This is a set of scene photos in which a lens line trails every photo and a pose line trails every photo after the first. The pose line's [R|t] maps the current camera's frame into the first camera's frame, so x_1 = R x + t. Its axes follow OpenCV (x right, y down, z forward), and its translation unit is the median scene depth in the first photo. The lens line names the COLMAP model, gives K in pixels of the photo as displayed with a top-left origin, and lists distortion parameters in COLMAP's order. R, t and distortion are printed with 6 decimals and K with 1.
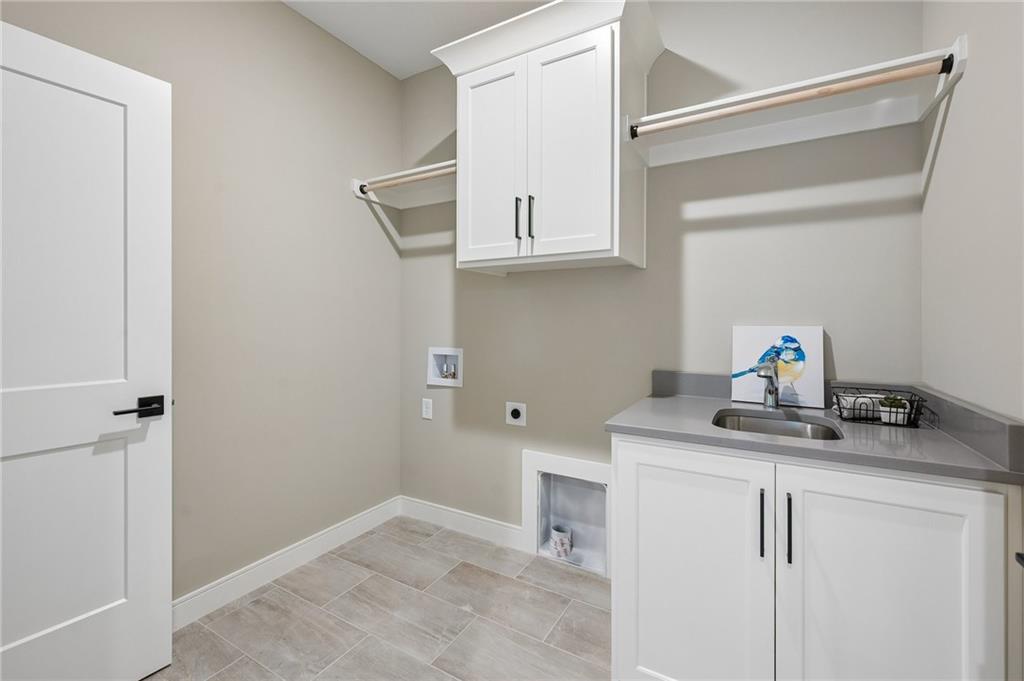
lens RADIAL K [[437.1, 0, 511.9], [0, 437.1, 324.0], [0, 0, 1]] dist [0.000835, 0.000294]
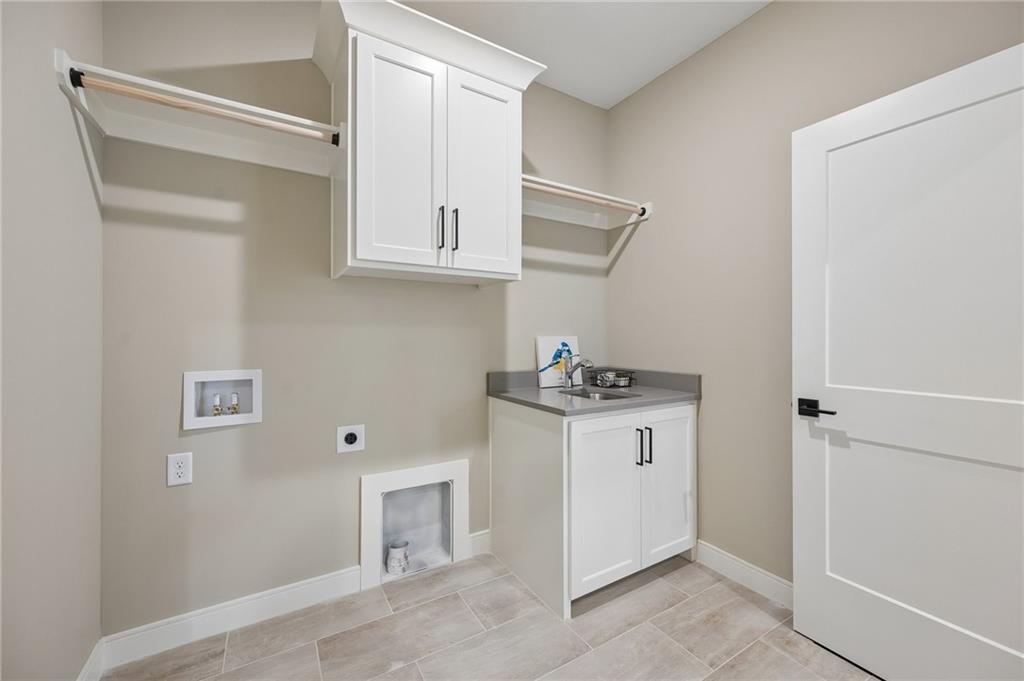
lens RADIAL K [[408.8, 0, 515.5], [0, 408.8, 334.4], [0, 0, 1]] dist [0.000180, 0.000000]
pose [[0.474265, 0.000691, 0.880382, -0.661270], [0.002817, 0.999993, -0.002303, 0.000817], [-0.880378, 0.003572, 0.474260, 0.388259]]
